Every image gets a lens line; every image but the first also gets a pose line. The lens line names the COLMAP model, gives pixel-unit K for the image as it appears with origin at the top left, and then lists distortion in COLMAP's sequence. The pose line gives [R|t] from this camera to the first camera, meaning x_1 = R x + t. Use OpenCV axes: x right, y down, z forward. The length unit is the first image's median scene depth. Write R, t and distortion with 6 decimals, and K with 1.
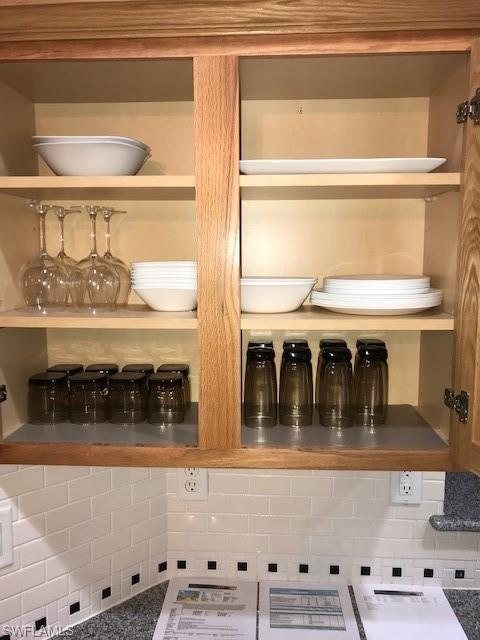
lens RADIAL K [[528.7, 0, 240.0], [0, 528.7, 320.0], [0, 0, 1]] dist [0.022278, -0.007153]
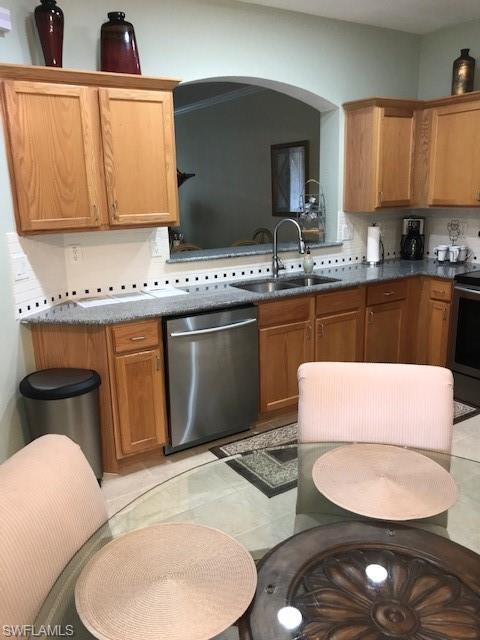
lens RADIAL K [[531.0, 0, 248.5], [0, 531.0, 321.3], [0, 0, 1]] dist [0.039799, -0.009476]
pose [[0.804665, -0.164483, 0.570491, -0.889786], [0.090624, 0.983627, 0.155775, 0.286581], [-0.586772, -0.073647, 0.806396, -1.446126]]
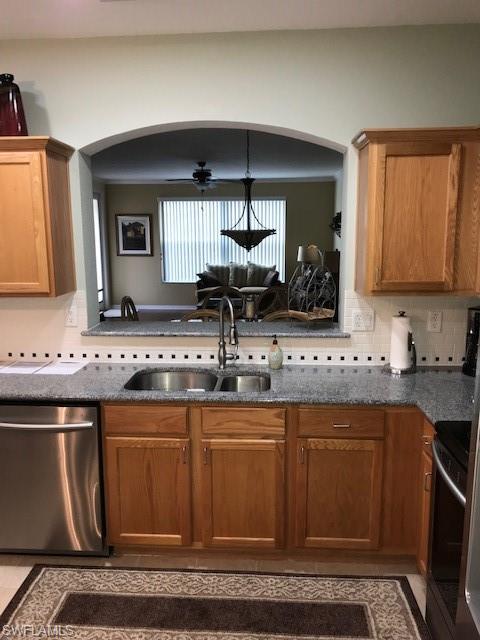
lens RADIAL K [[528.7, 0, 240.0], [0, 528.7, 320.0], [0, 0, 1]] dist [0.022278, -0.007153]
pose [[0.999904, -0.004648, -0.013030, 1.093259], [0.005306, 0.998690, 0.050897, 0.194098], [0.012776, -0.050961, 0.998619, -1.390511]]
